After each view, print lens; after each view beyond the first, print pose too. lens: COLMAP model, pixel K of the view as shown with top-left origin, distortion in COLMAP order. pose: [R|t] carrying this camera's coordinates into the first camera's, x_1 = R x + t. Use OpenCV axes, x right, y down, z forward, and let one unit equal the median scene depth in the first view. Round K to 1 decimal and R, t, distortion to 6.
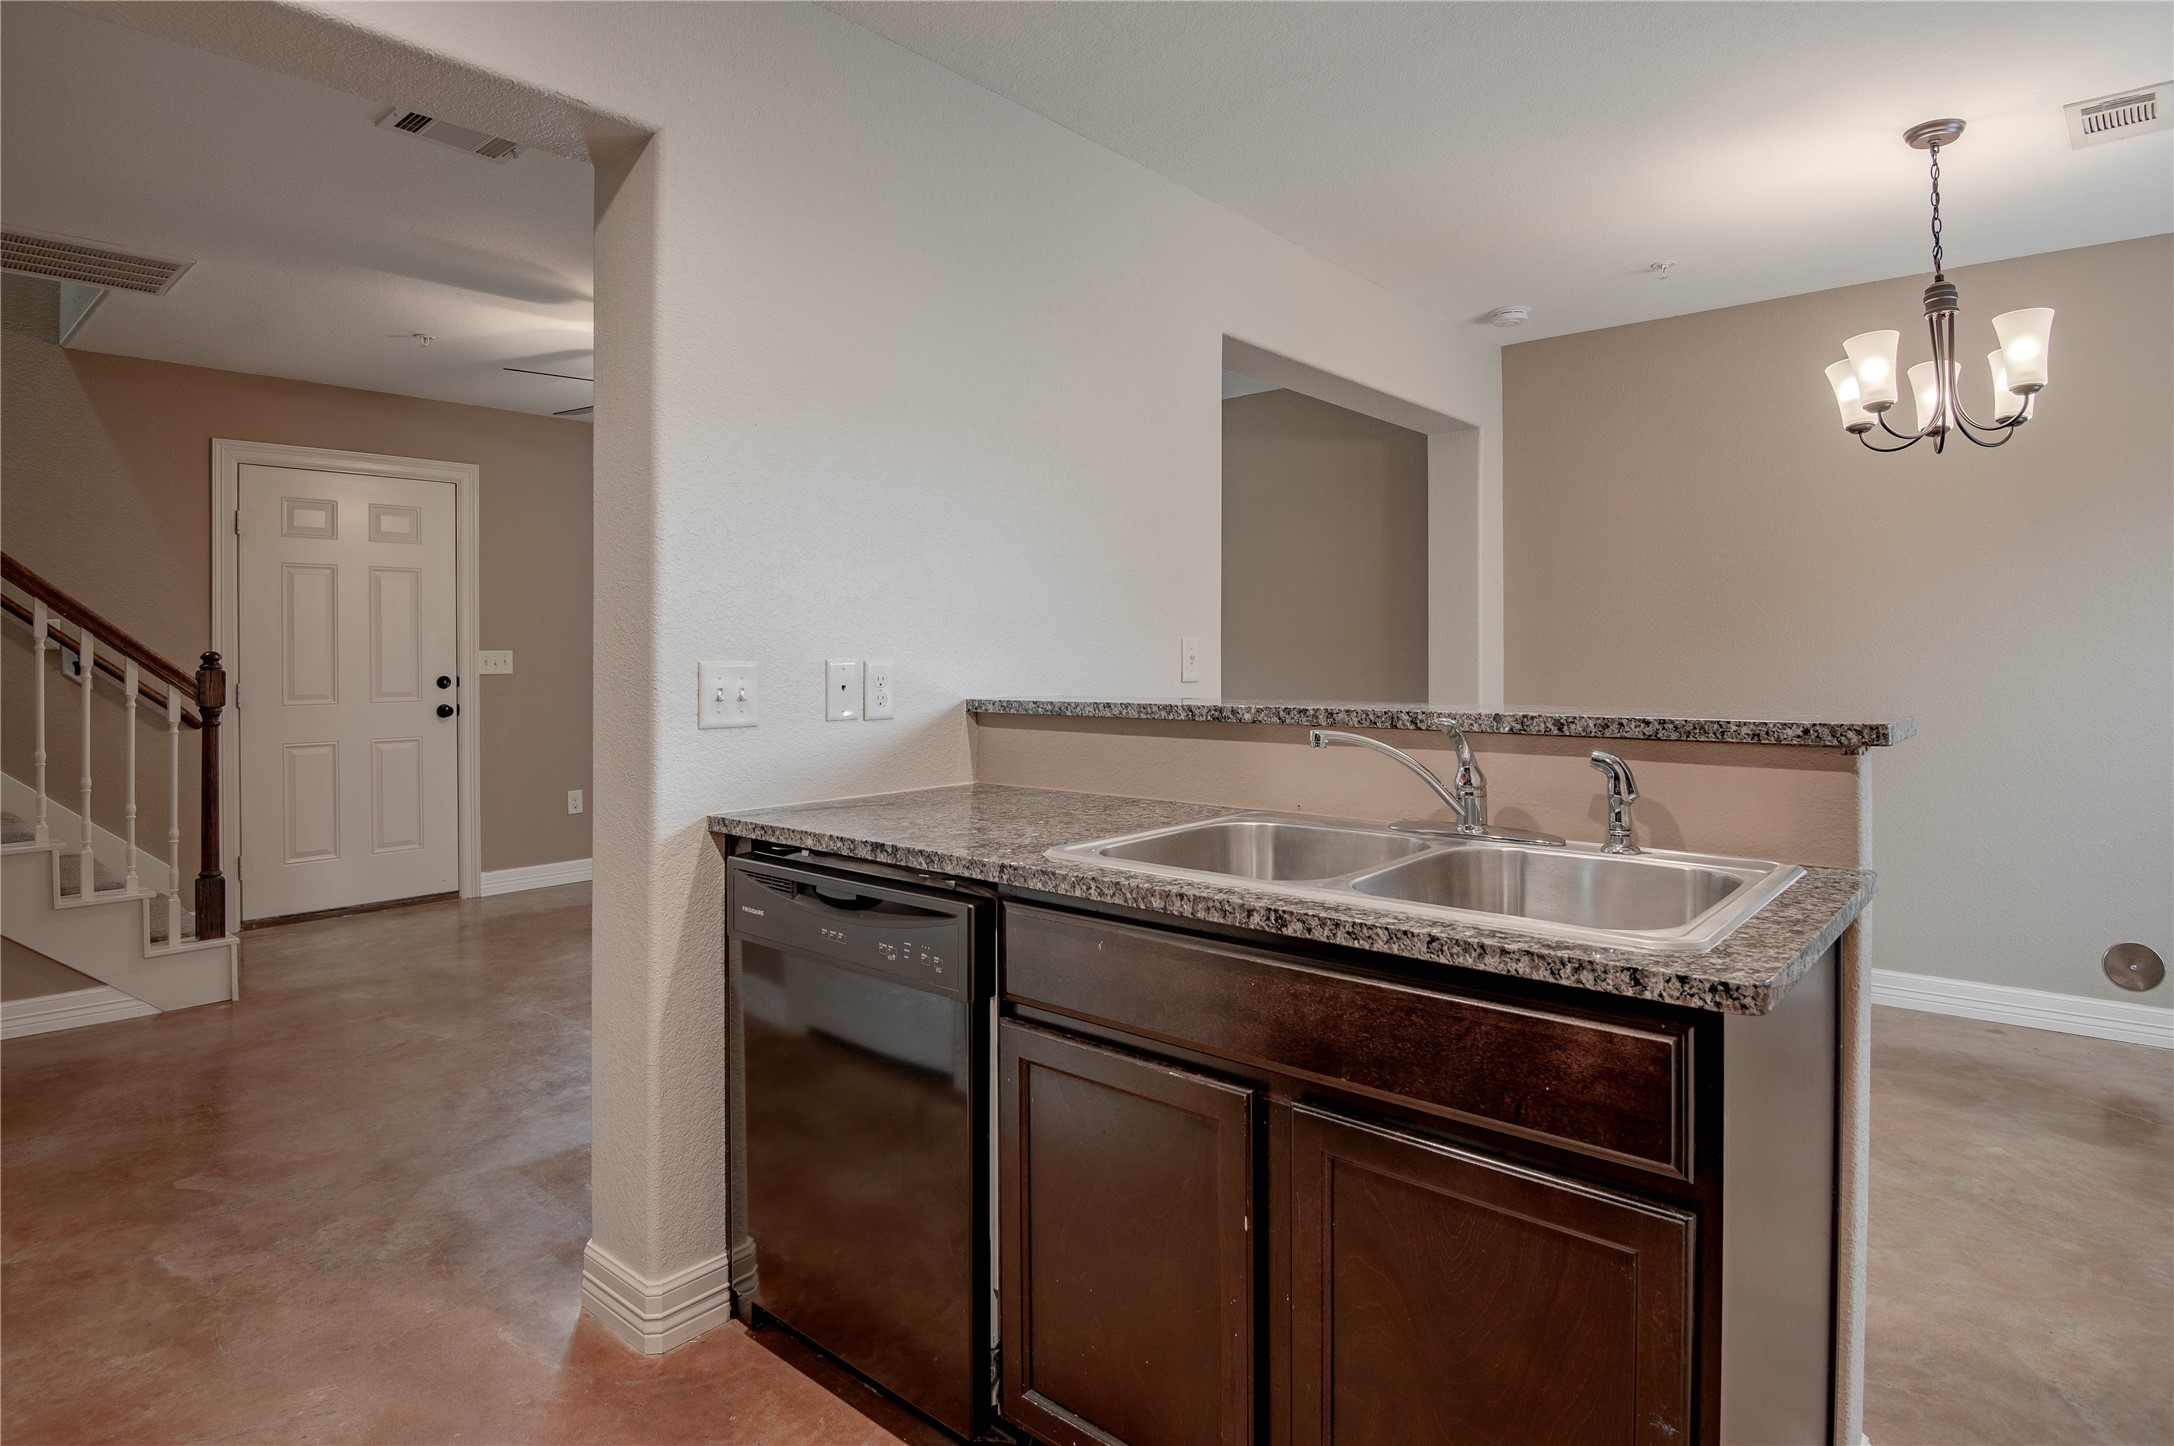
lens RADIAL K [[1155.4, 0, 1110.4], [0, 1155.4, 660.4], [0, 0, 1]] dist [0.000946, -0.000355]
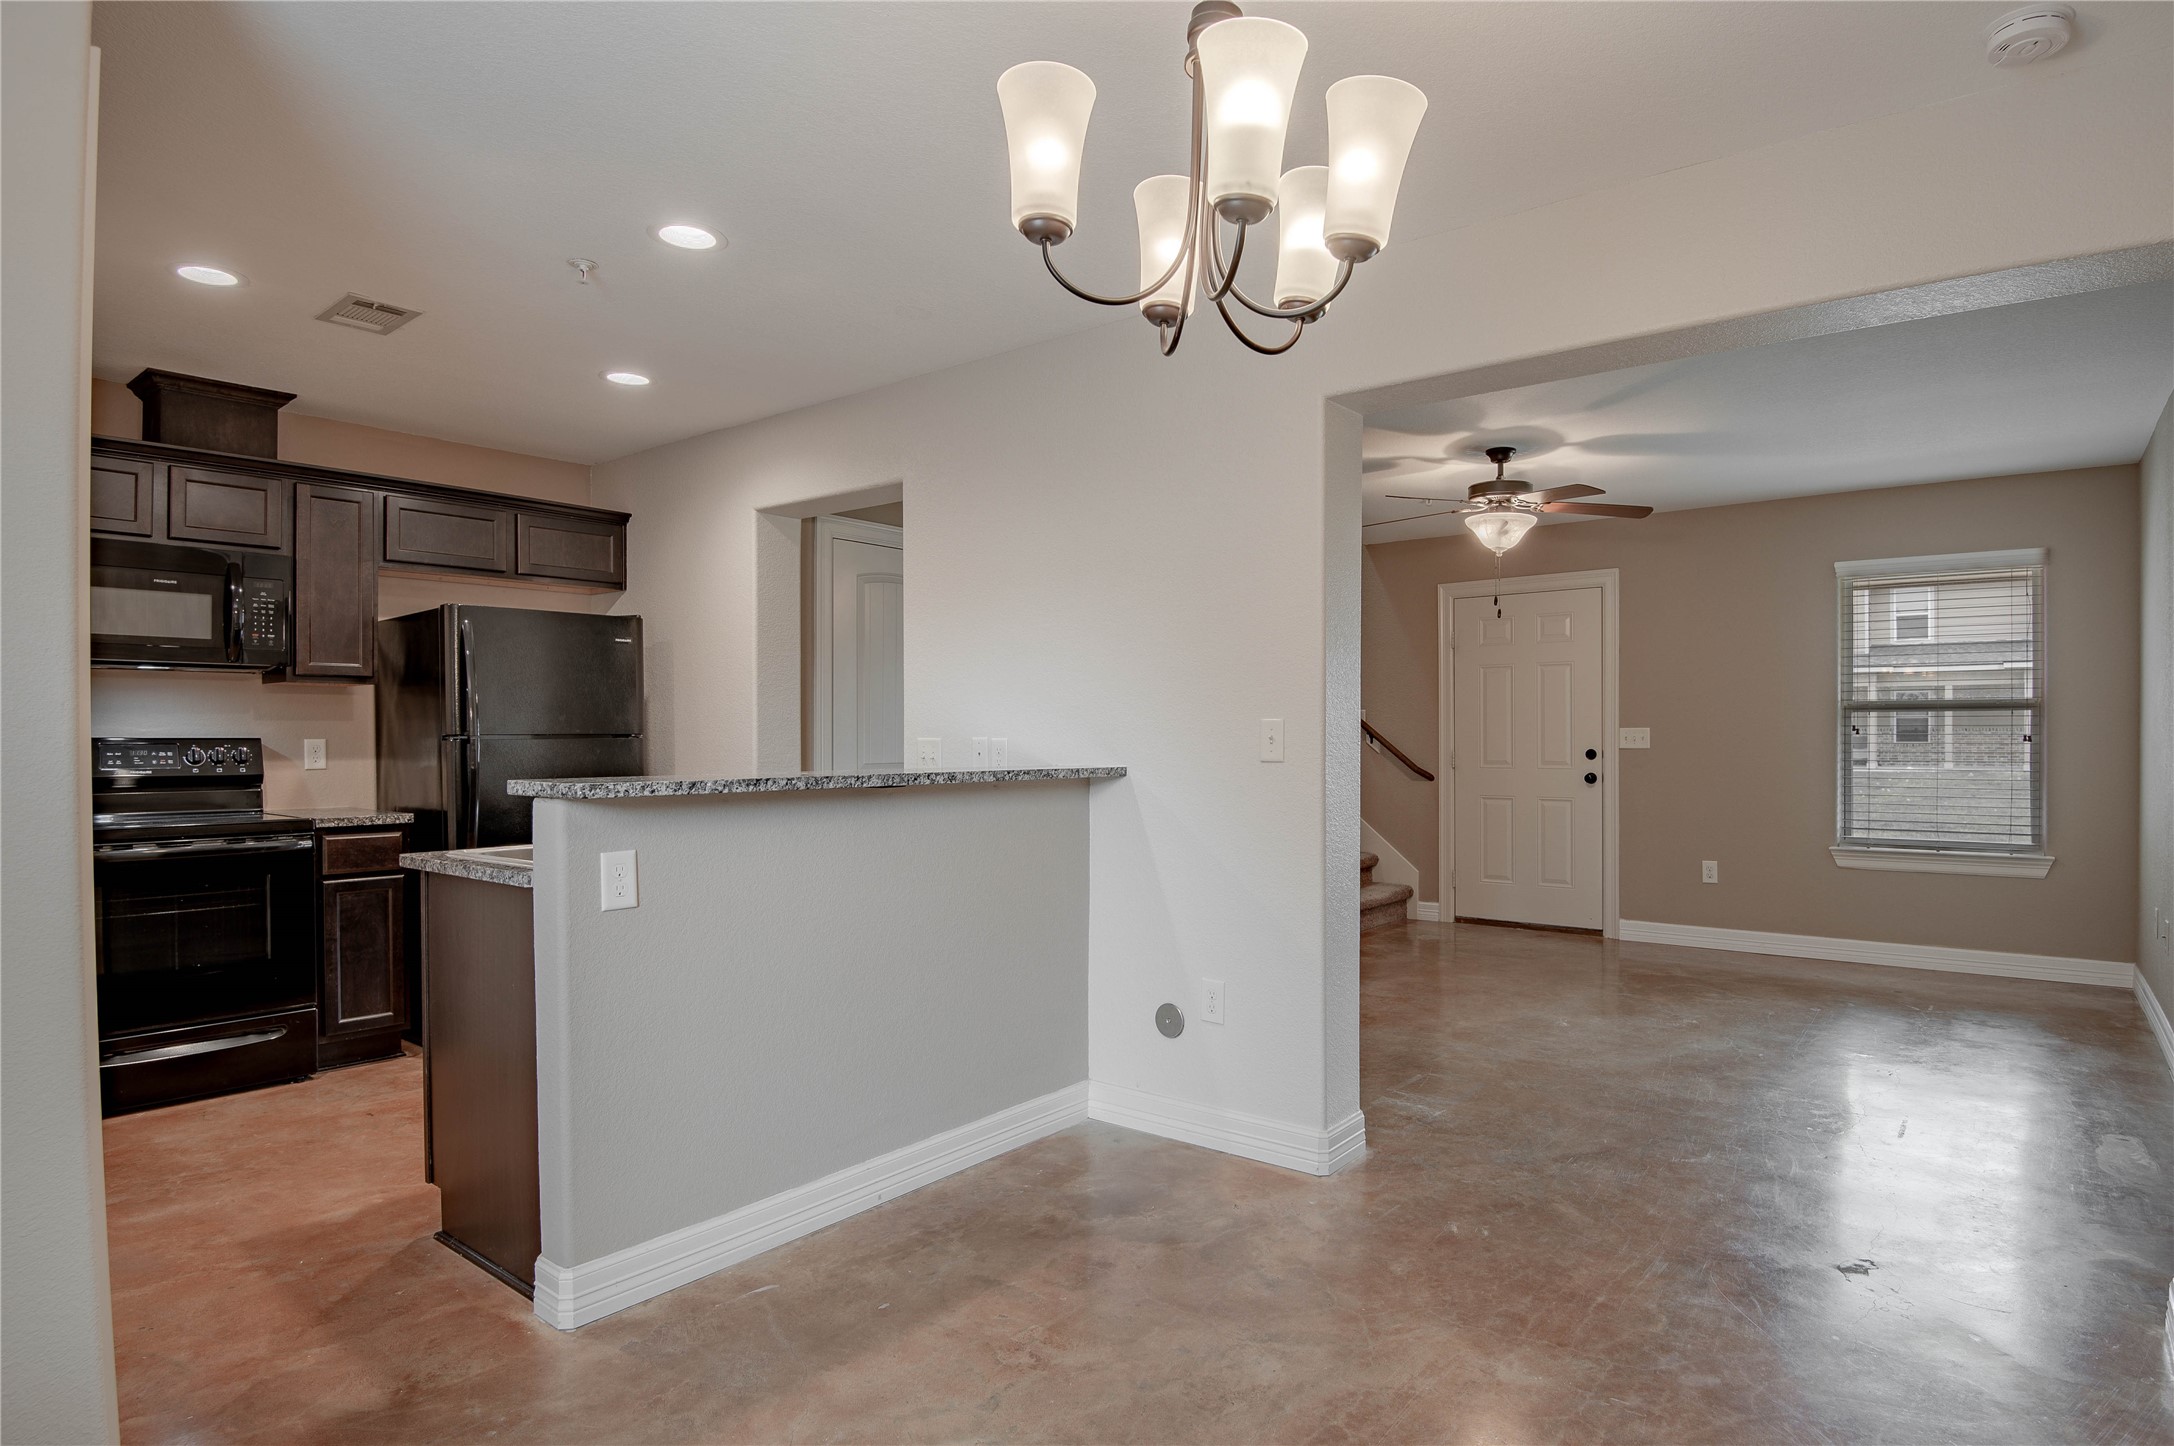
lens RADIAL K [[1170.4, 0, 1133.0], [0, 1170.4, 739.6], [0, 0, 1]] dist [-0.014767, -0.015193]
pose [[0.051989, 0.006505, -0.998626, 0.607255], [-0.004545, 0.999970, 0.006277, -0.001775], [0.998637, 0.004212, 0.052017, 0.457419]]
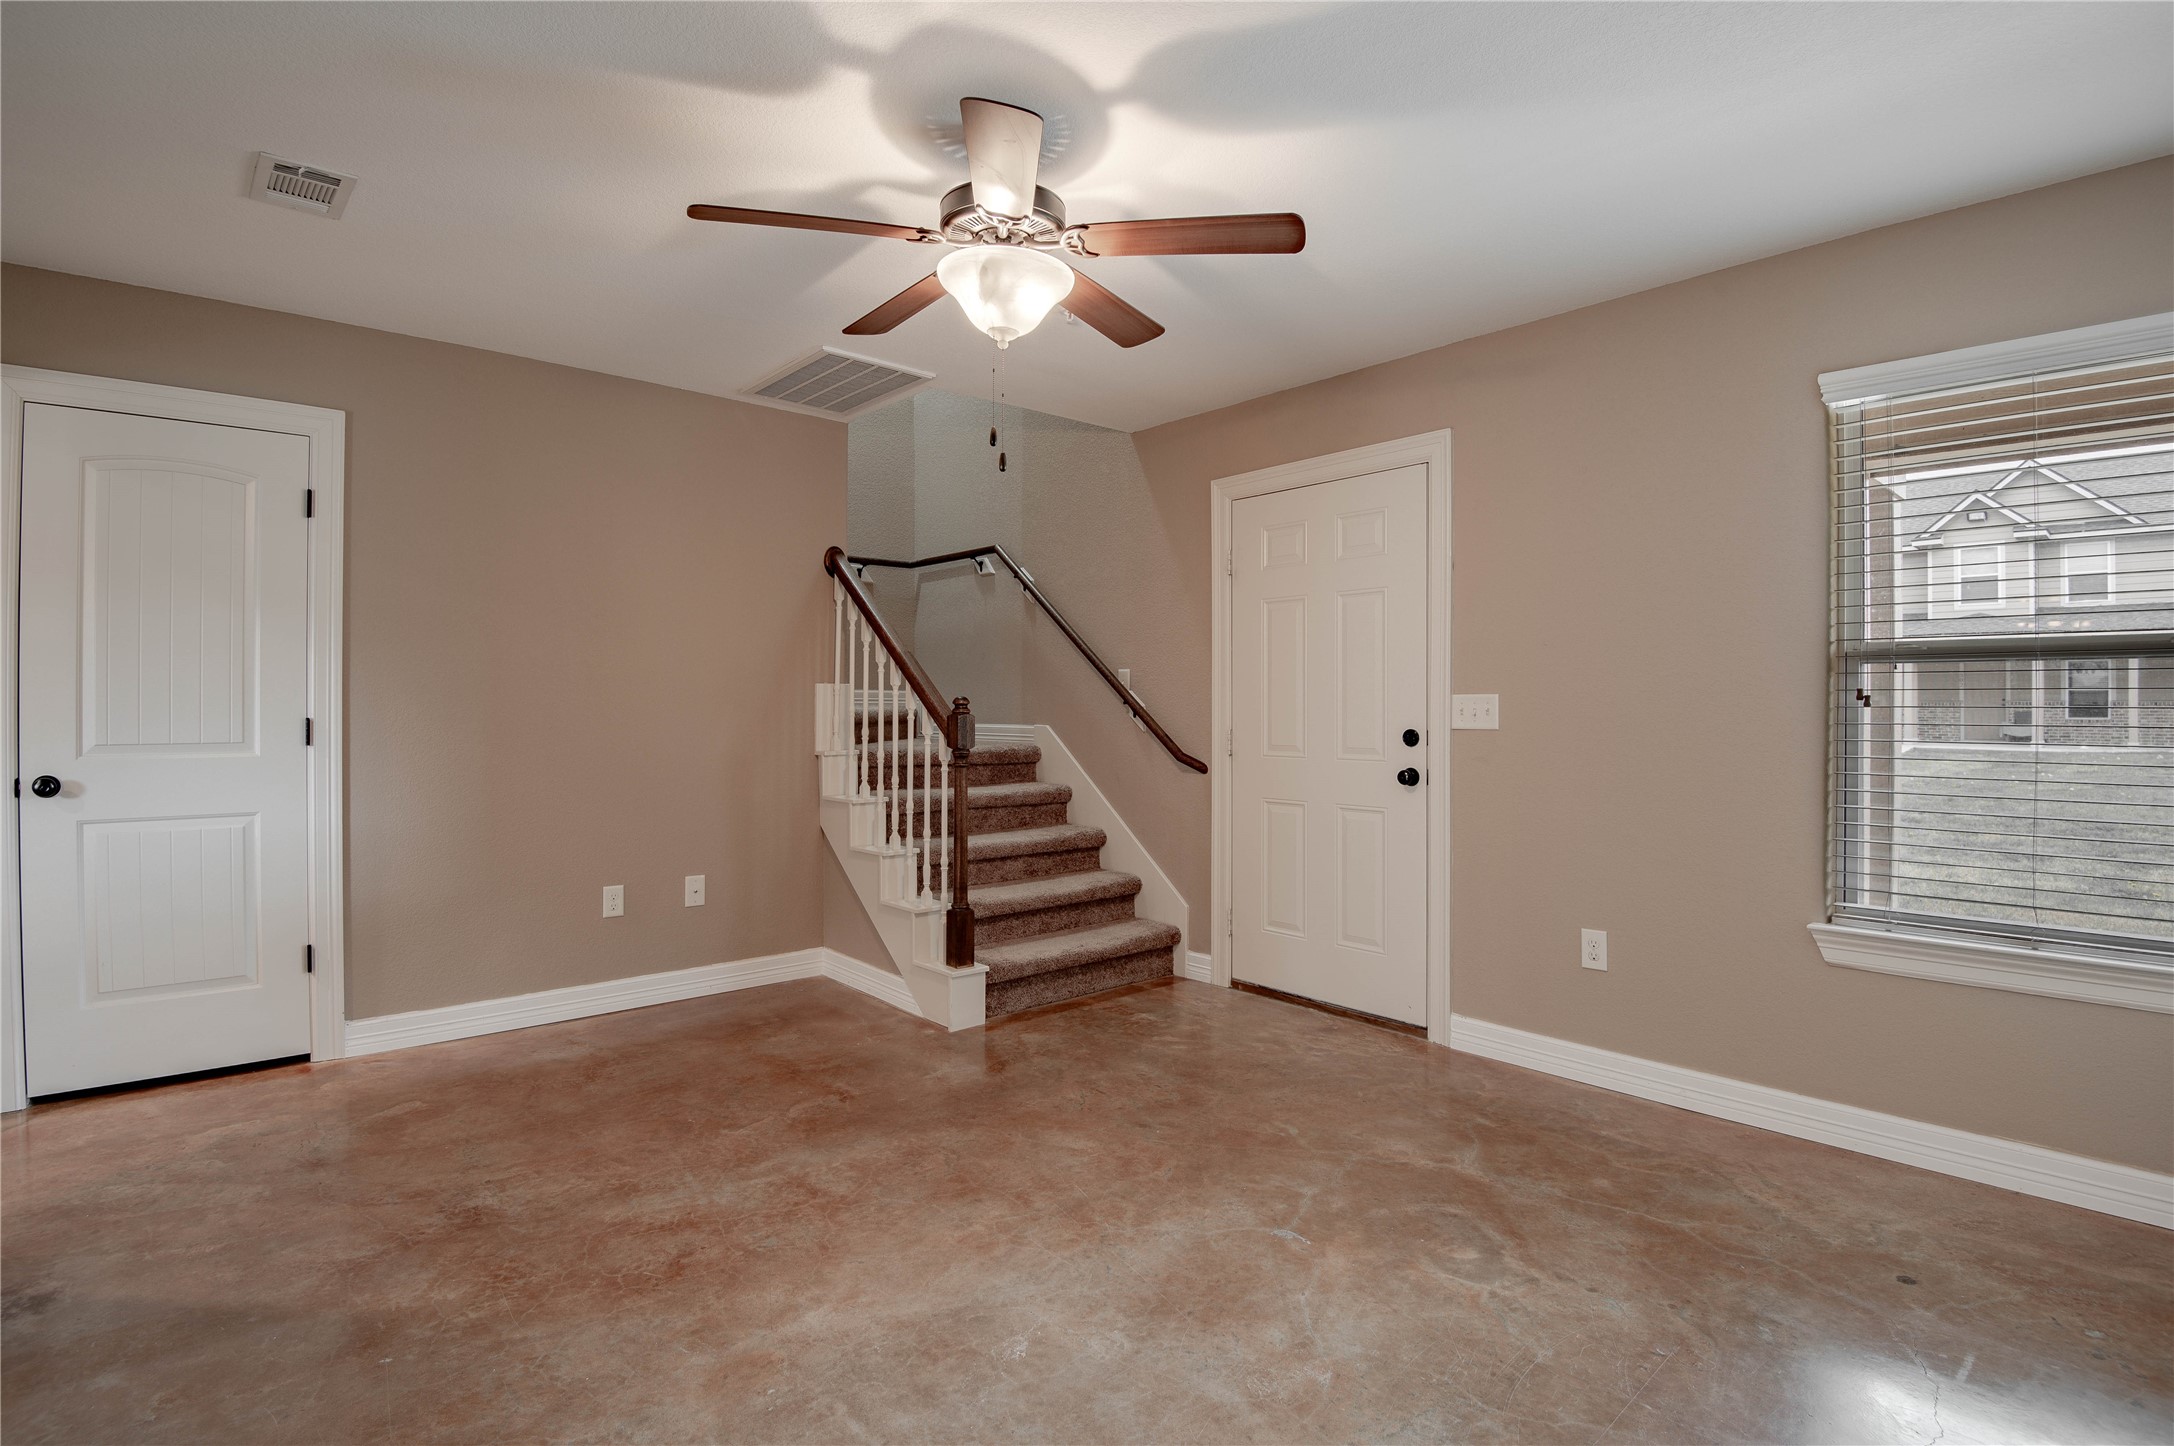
lens RADIAL K [[1047.0, 0, 1082.2], [0, 1047.0, 711.6], [0, 0, 1]] dist [-0.000480, -0.032106]
pose [[-0.144656, 0.008589, -0.989445, 0.109894], [-0.007690, 0.999922, 0.009804, -0.002528], [0.989452, 0.009027, -0.144579, 0.883282]]
